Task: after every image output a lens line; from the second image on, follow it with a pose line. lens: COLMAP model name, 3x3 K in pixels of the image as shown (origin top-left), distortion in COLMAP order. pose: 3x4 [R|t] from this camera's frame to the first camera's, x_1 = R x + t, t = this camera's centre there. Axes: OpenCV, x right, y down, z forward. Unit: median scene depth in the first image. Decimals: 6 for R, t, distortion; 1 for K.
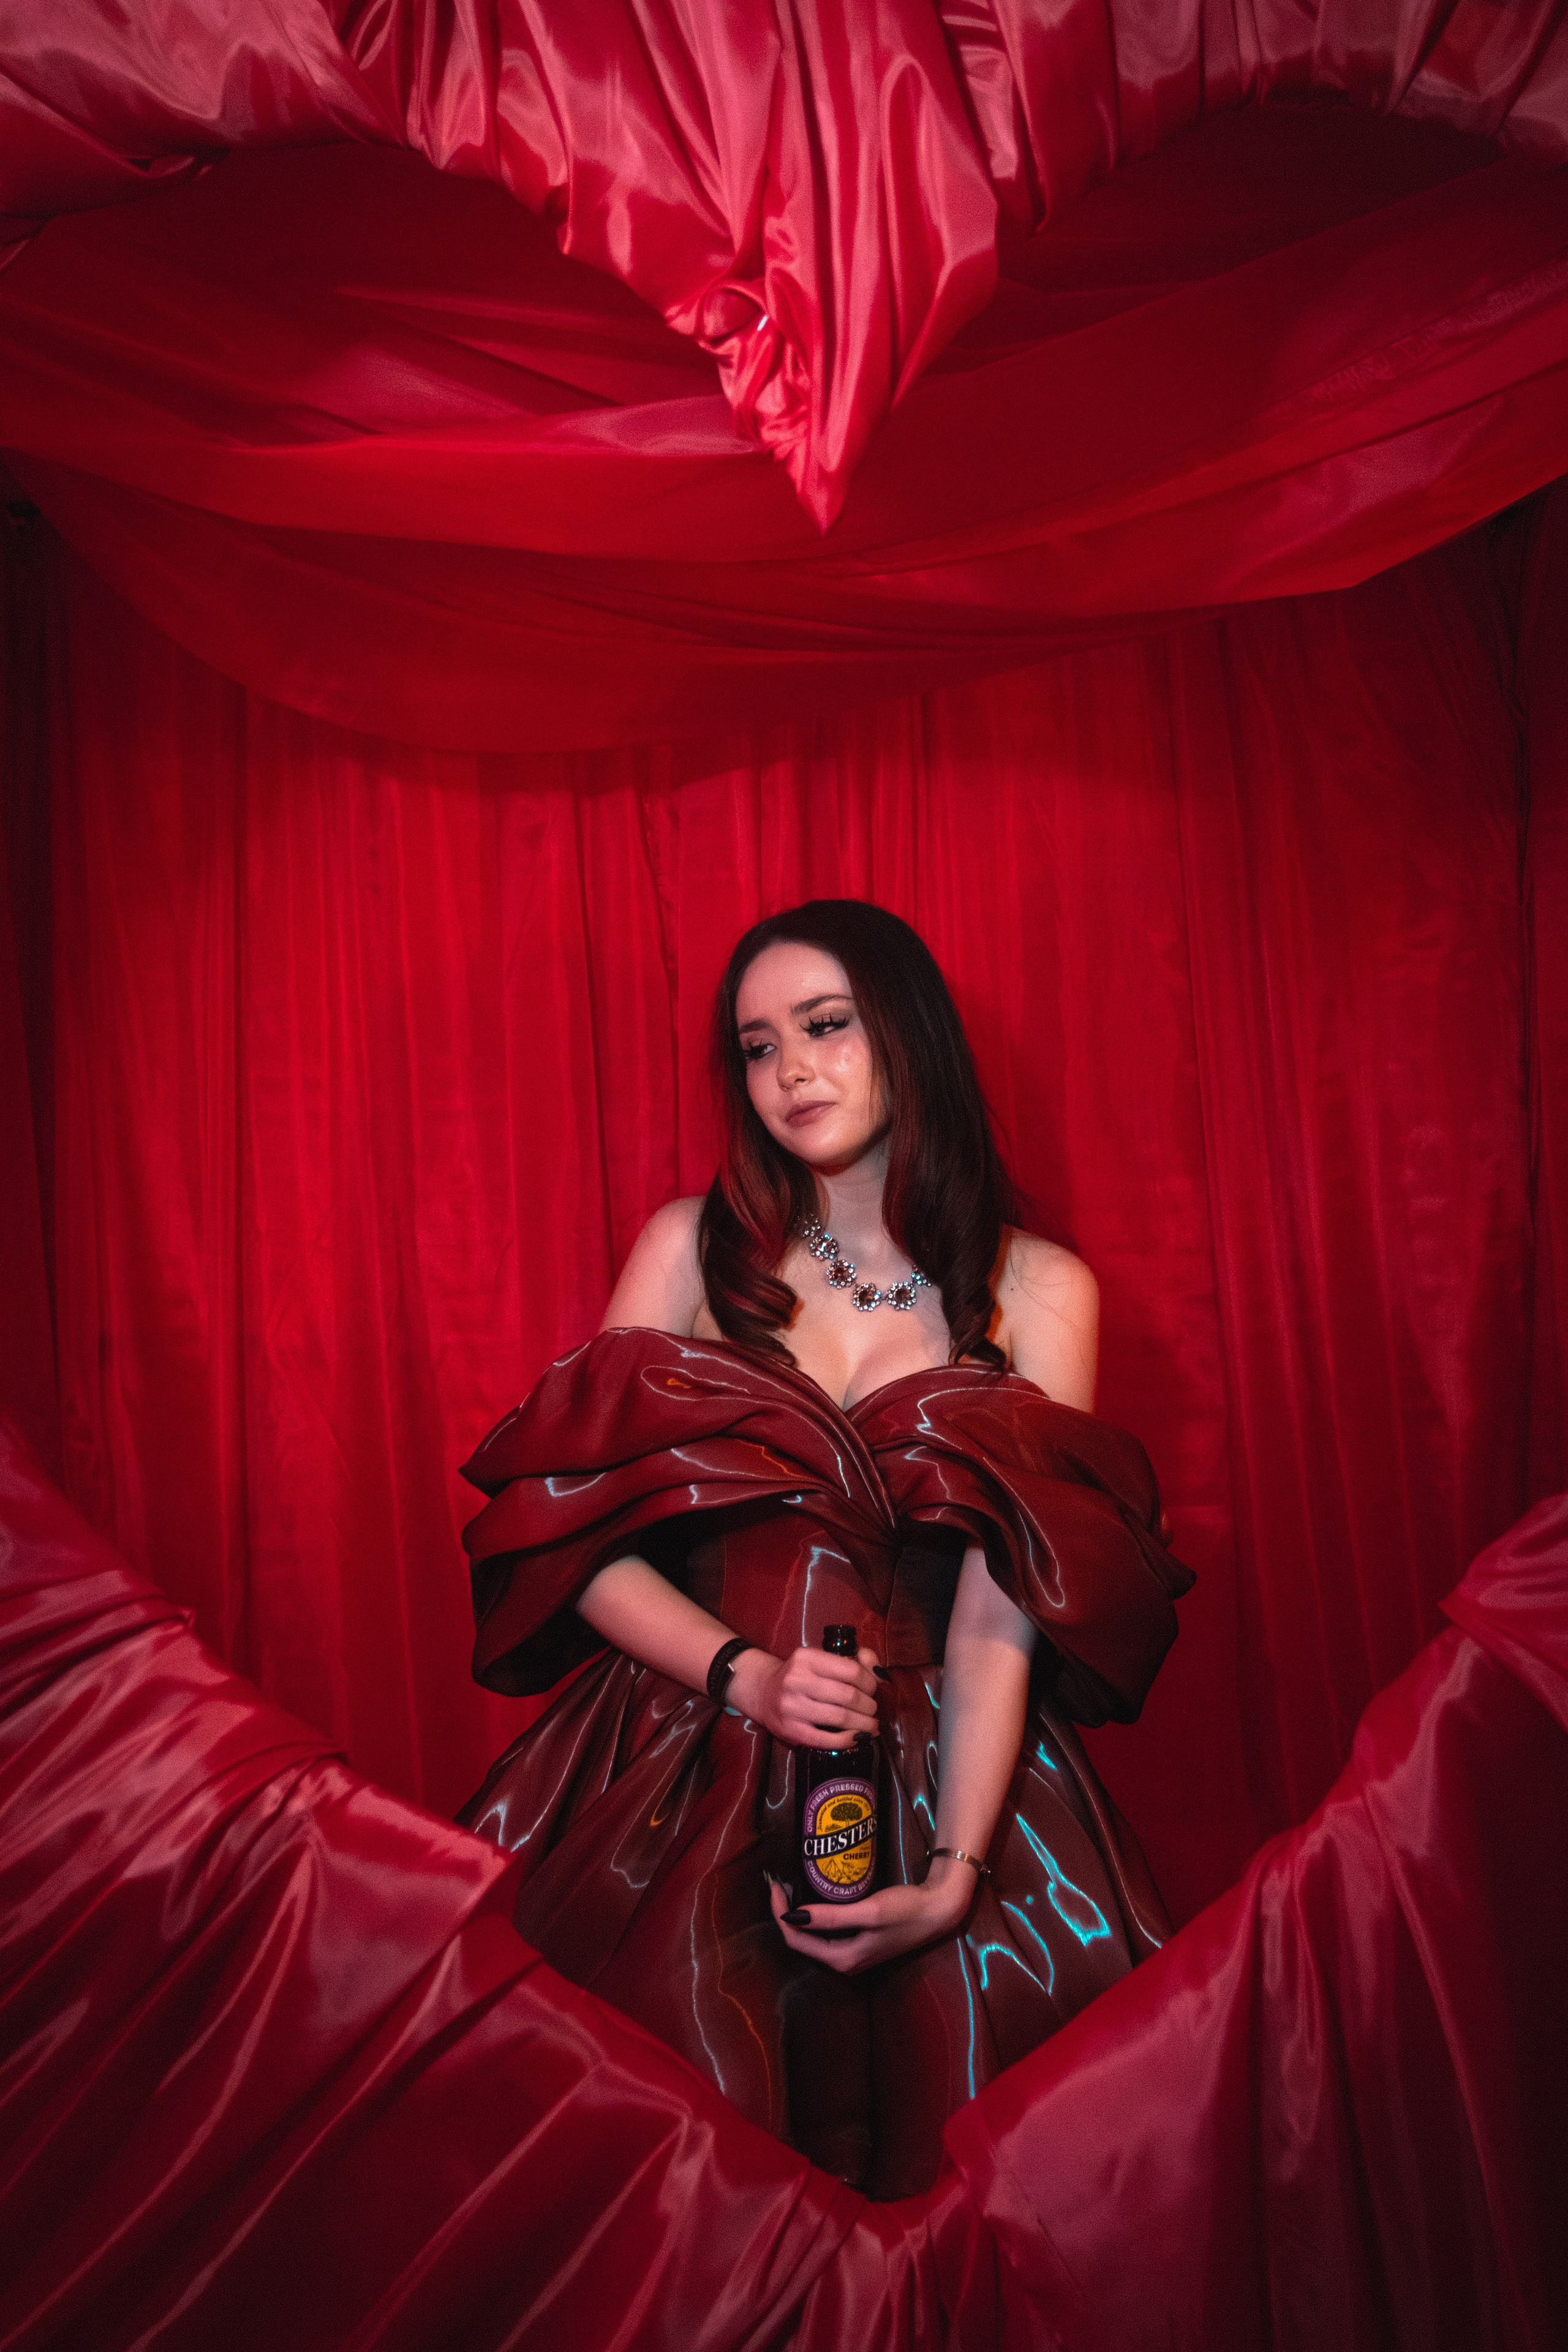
lens RADIAL K [[2560.6, 0, 801.6], [0, 2560.6, 1179.4], [0, 0, 1]] dist [-0.008380, 0.000000]
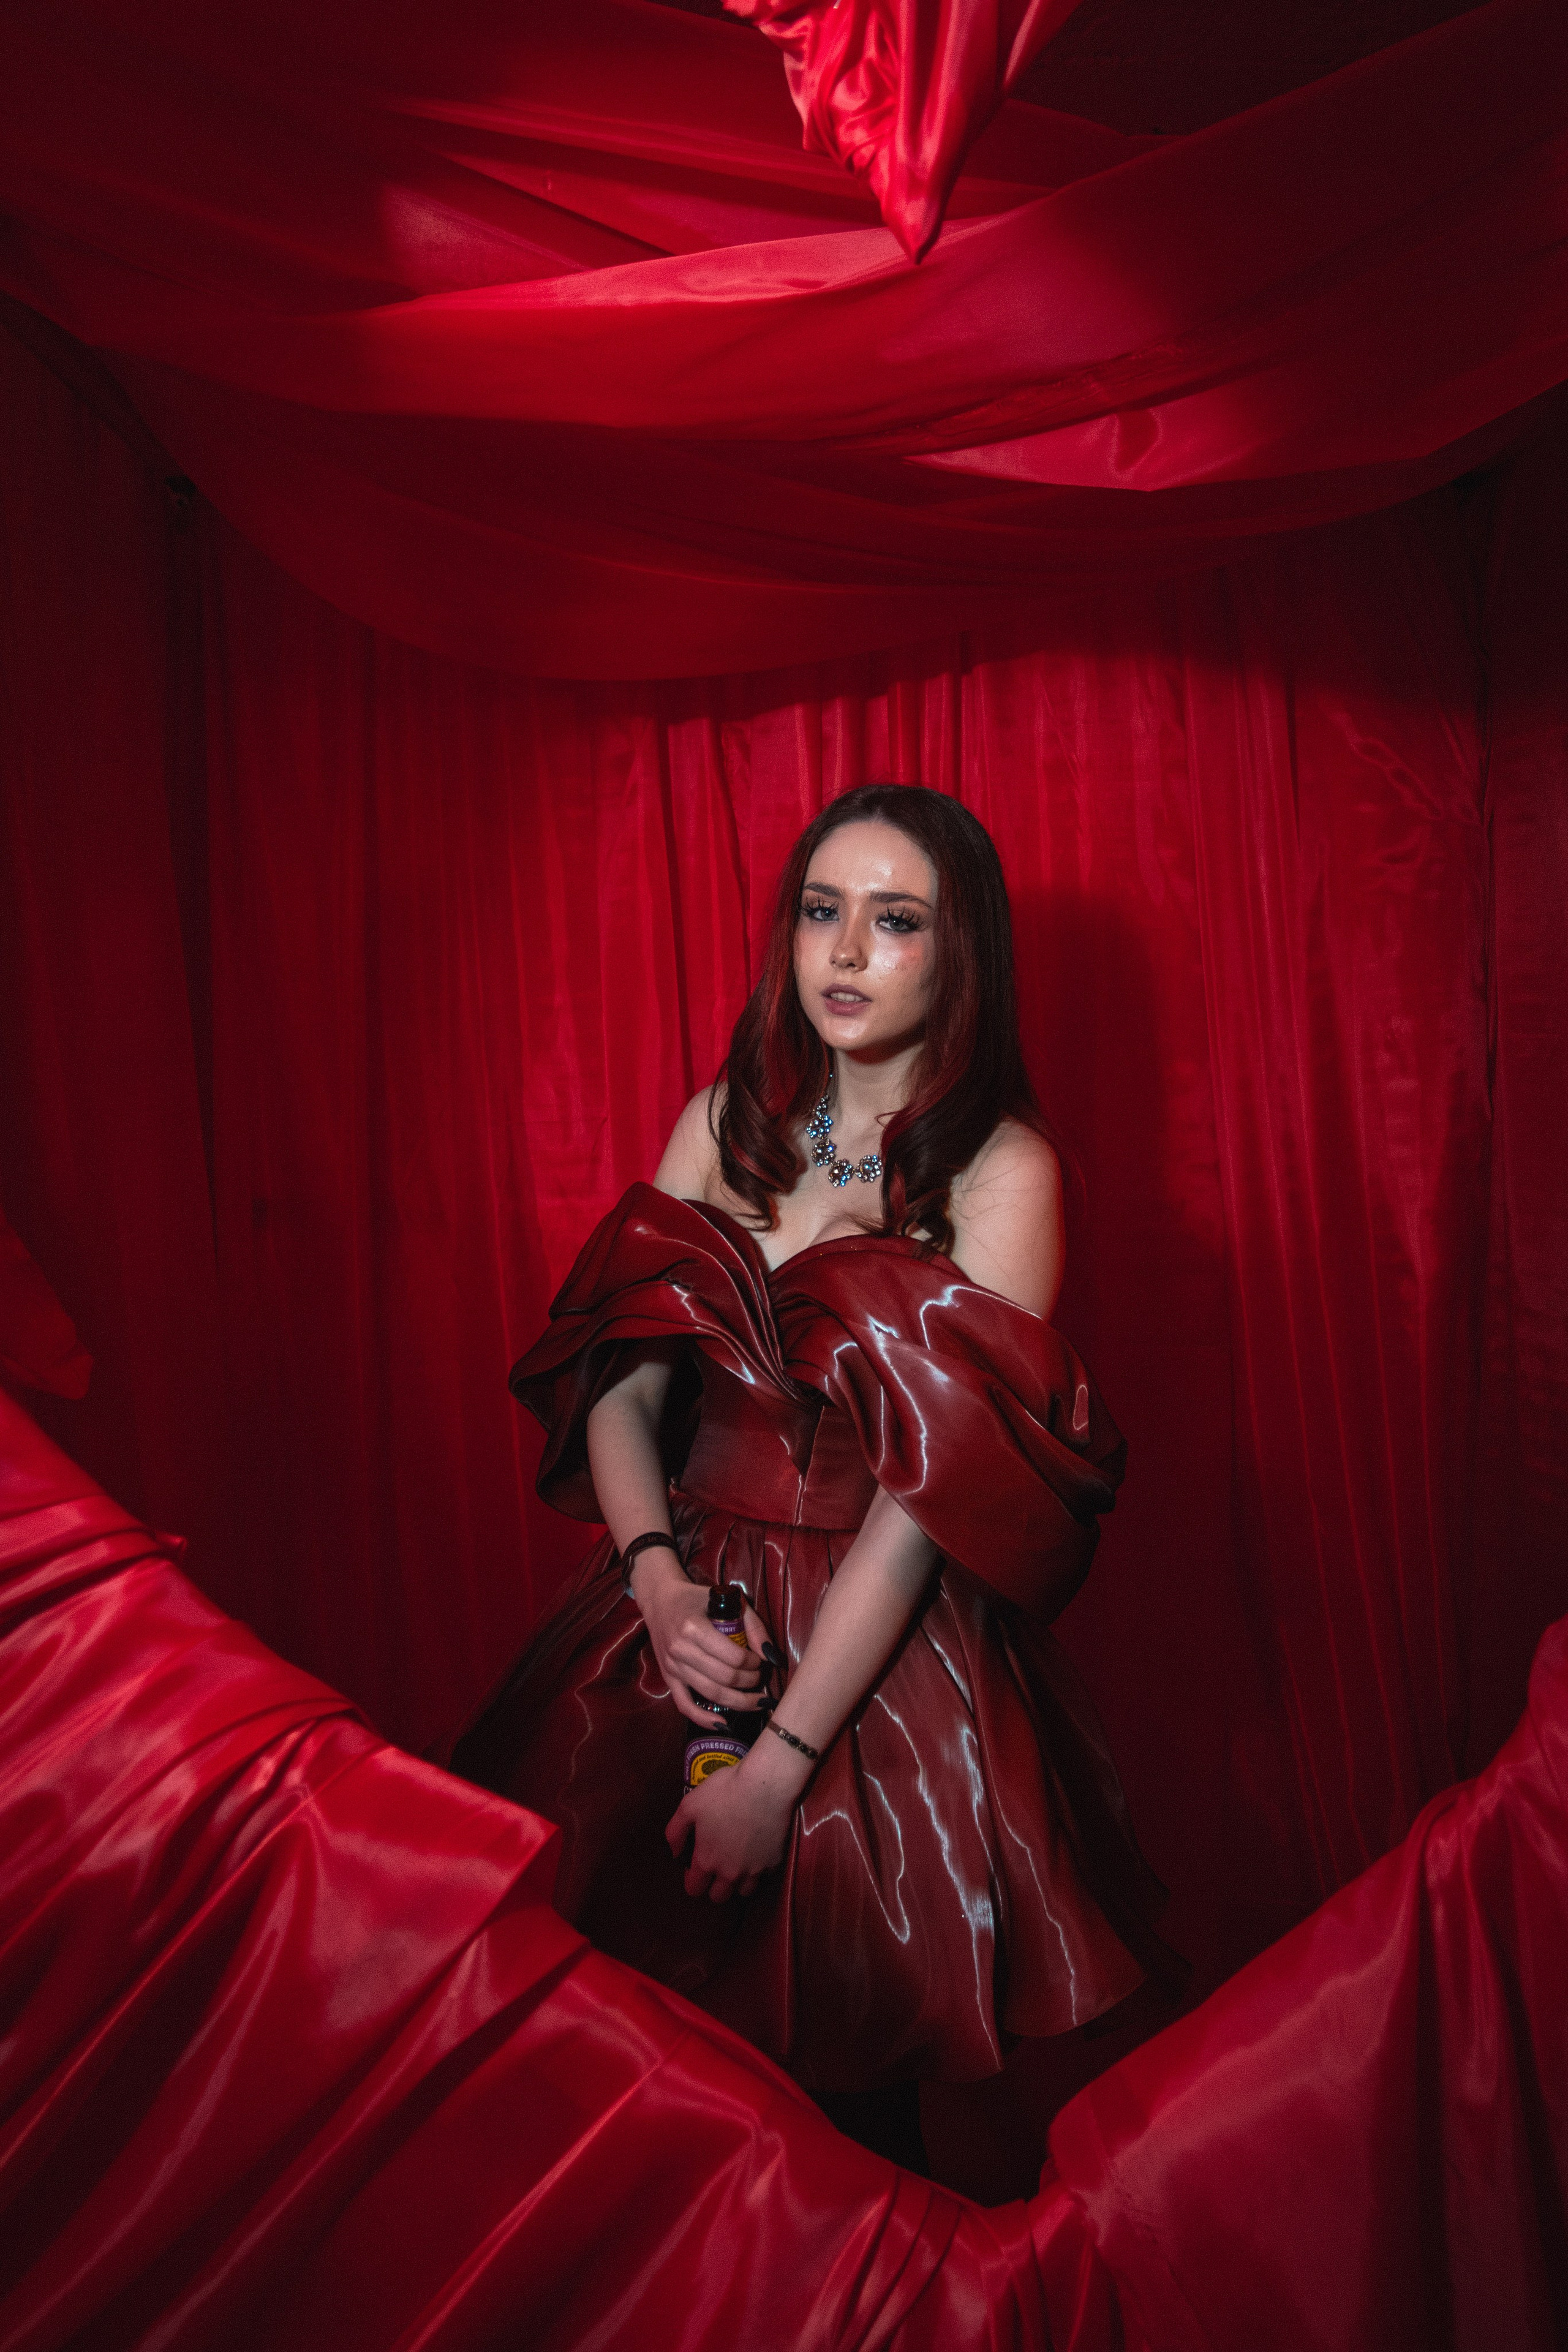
lens RADIAL K [[1813.5, 0, 821.0], [0, 1813.5, 1144.7], [0, 0, 1]] dist [-0.057198, 0.027355]
pose [[0.999933, -0.001861, -0.011456, -0.015430], [0.002295, 0.999276, 0.037975, 0.013317], [0.011377, -0.037998, 0.999213, 0.409599]]
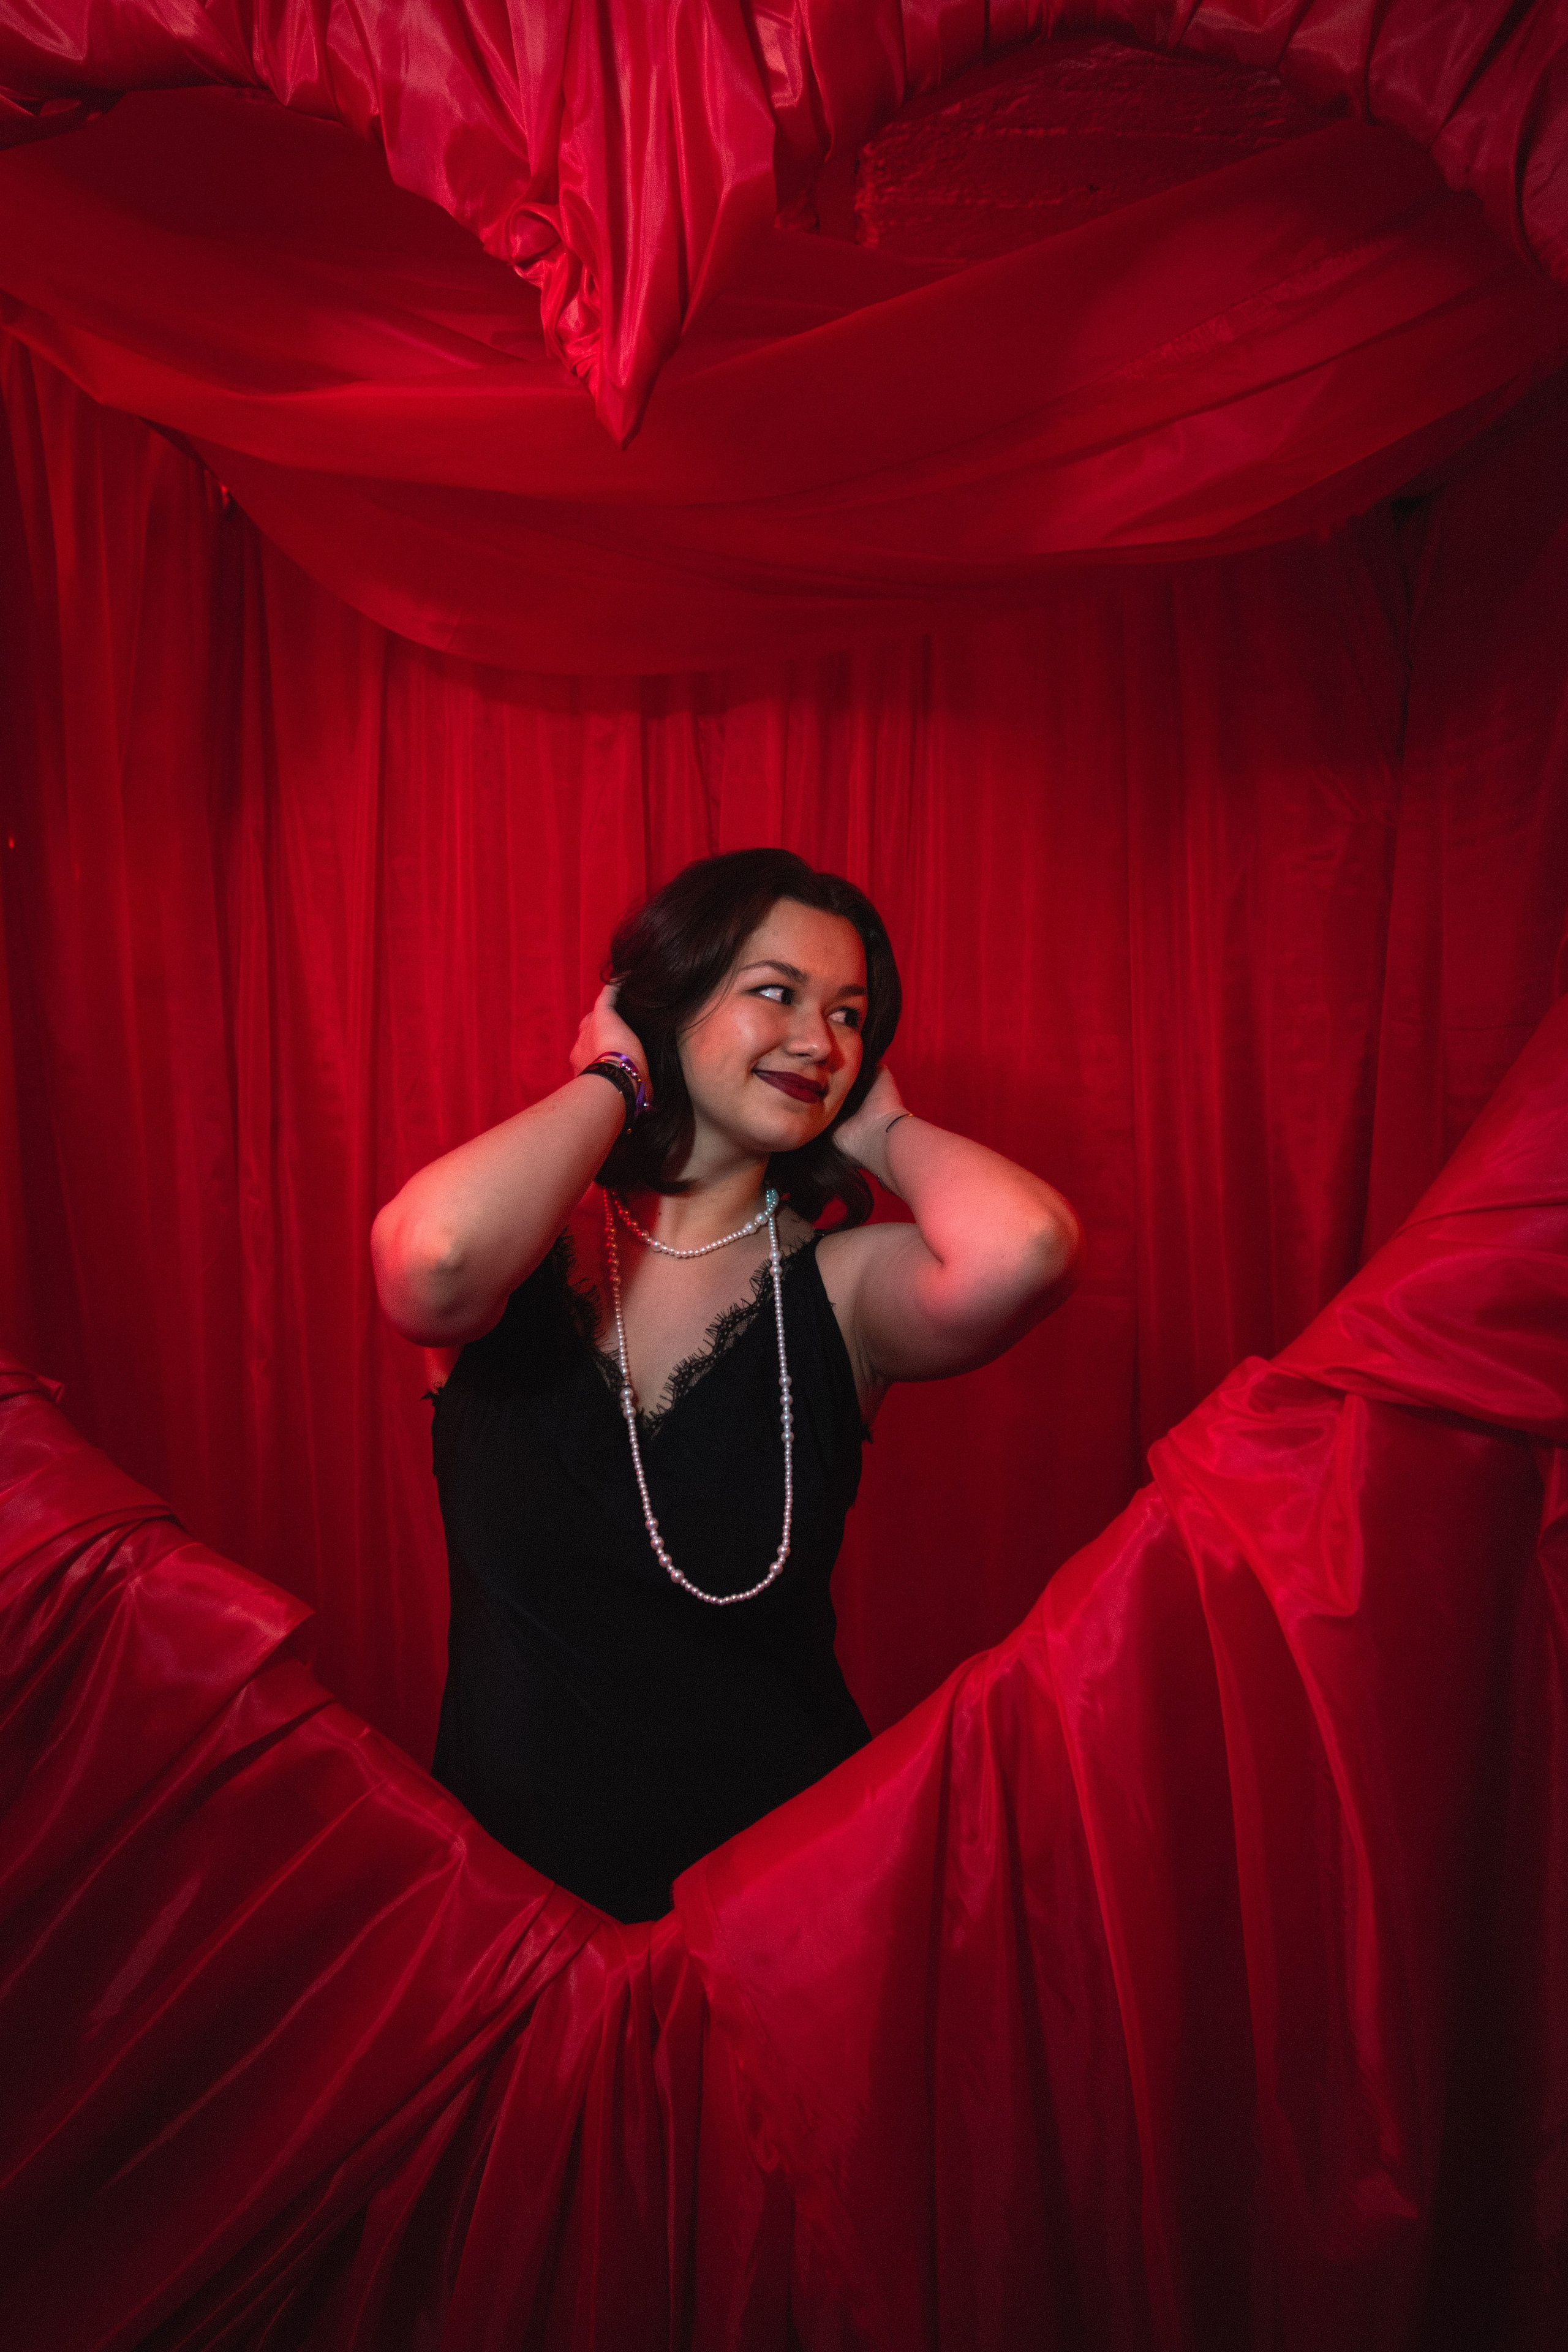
lens RADIAL K [[1813.5, 0, 749.4], [0, 1813.5, 1162.8], [0, 0, 1]] dist [-0.057198, 0.027355]
pose [[0.992836, 0.054715, -0.106223, 0.162161], [-0.045514, 0.995152, 0.087185, -0.019271], [0.110478, -0.081726, 0.990513, 0.228027]]
